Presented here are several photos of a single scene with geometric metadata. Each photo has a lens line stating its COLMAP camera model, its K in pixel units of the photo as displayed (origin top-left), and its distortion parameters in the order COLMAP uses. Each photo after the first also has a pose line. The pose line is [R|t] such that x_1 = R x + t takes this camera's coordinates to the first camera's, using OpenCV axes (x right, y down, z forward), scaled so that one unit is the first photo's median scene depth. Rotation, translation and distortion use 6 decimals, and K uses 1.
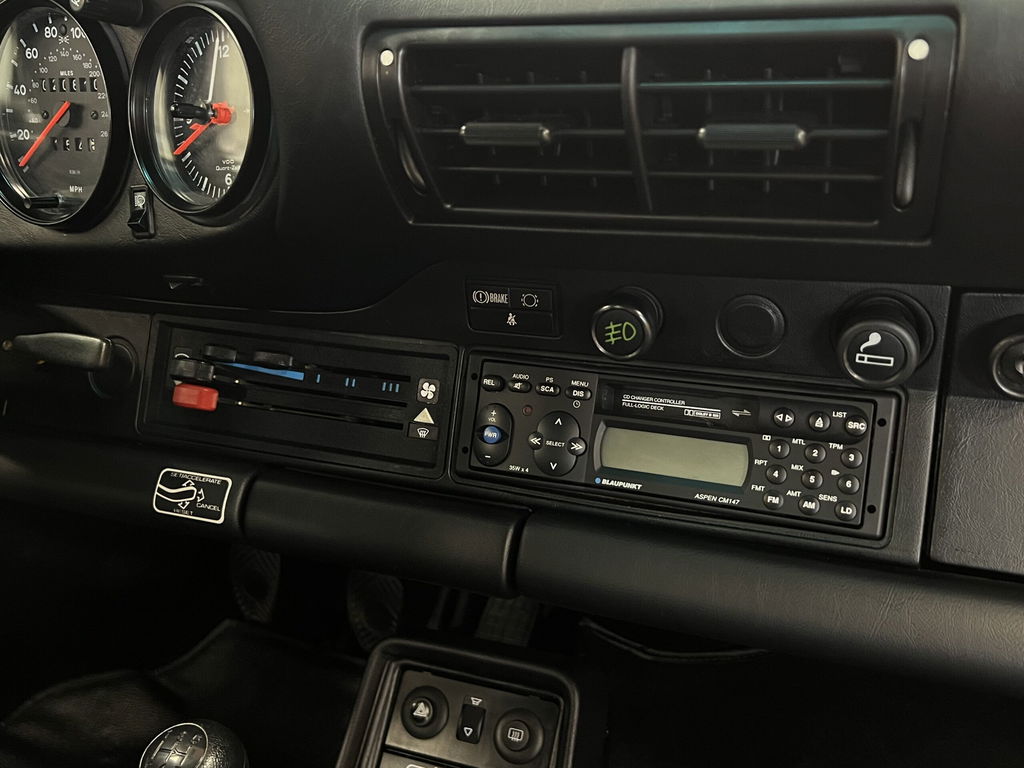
lens RADIAL K [[984.9, 0, 503.5], [0, 984.9, 390.9], [0, 0, 1]] dist [0.029264, 0.000000]
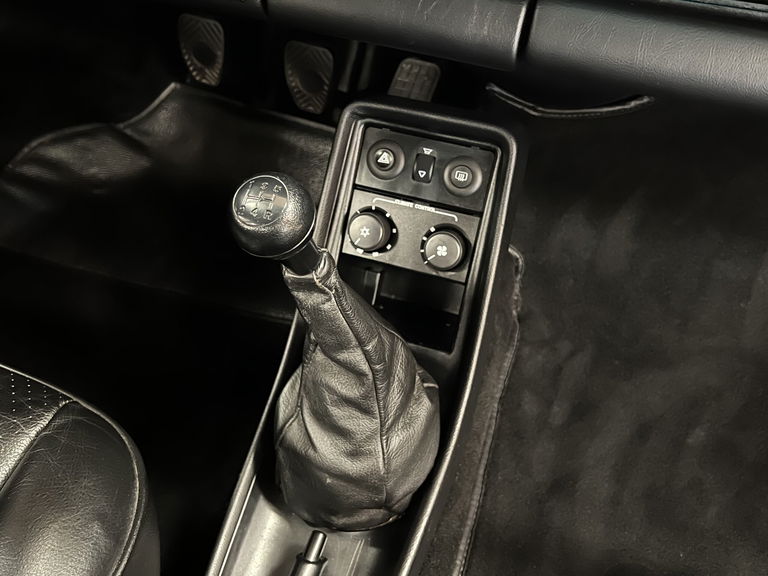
lens RADIAL K [[738.7, 0, 387.0], [0, 738.7, 292.9], [0, 0, 1]] dist [0.029264, 0.000000]
pose [[0.995755, -0.026765, 0.088069, -0.169679], [-0.019548, 0.873473, 0.486480, 0.010902], [-0.089947, -0.486136, 0.869242, 0.086143]]
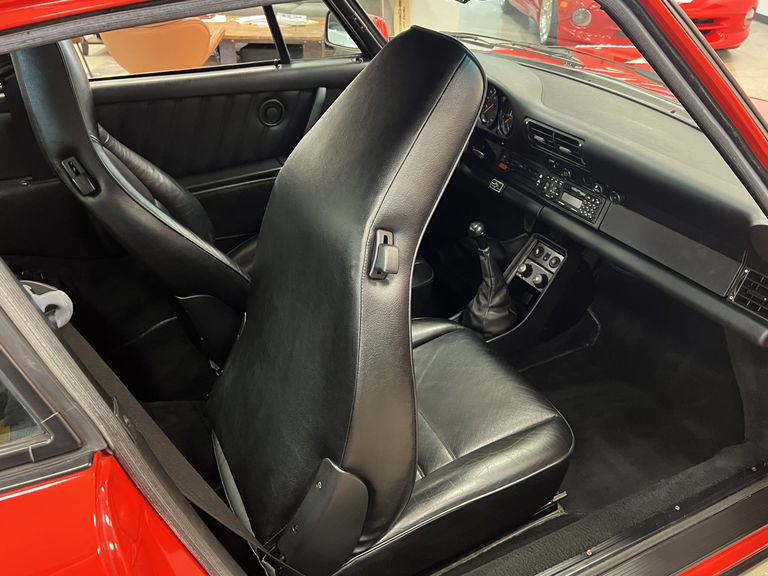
lens RADIAL K [[656.2, 0, 386.5], [0, 656.2, 293.0], [0, 0, 1]] dist [0.067360, -0.081194]
pose [[0.763115, 0.346986, -0.545212, 1.024281], [-0.211473, 0.931265, 0.296688, -0.208424], [0.610684, -0.111109, 0.784041, -1.624955]]
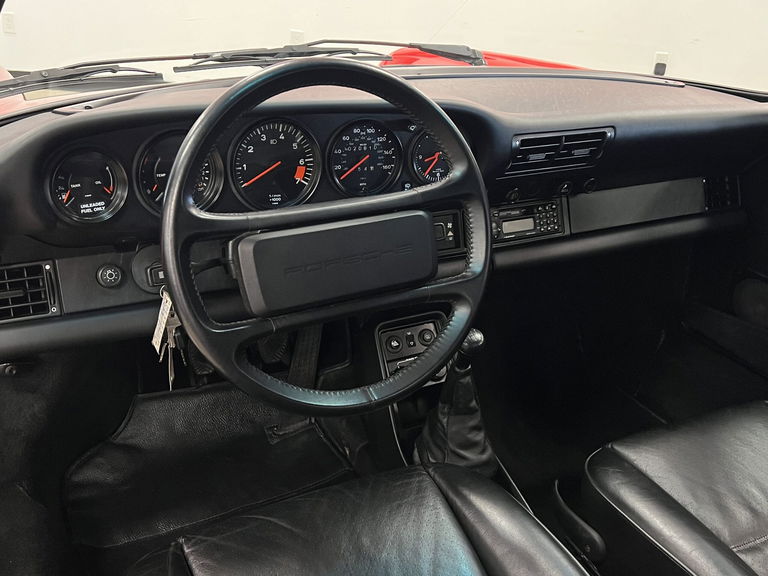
lens RADIAL K [[766.0, 0, 385.0], [0, 766.0, 289.5], [0, 0, 1]] dist [0.043504, 0.000000]
pose [[0.637908, -0.292005, 0.712605, -1.582558], [0.176223, 0.956122, 0.234041, -0.325236], [-0.749679, -0.023719, 0.661377, -0.380092]]
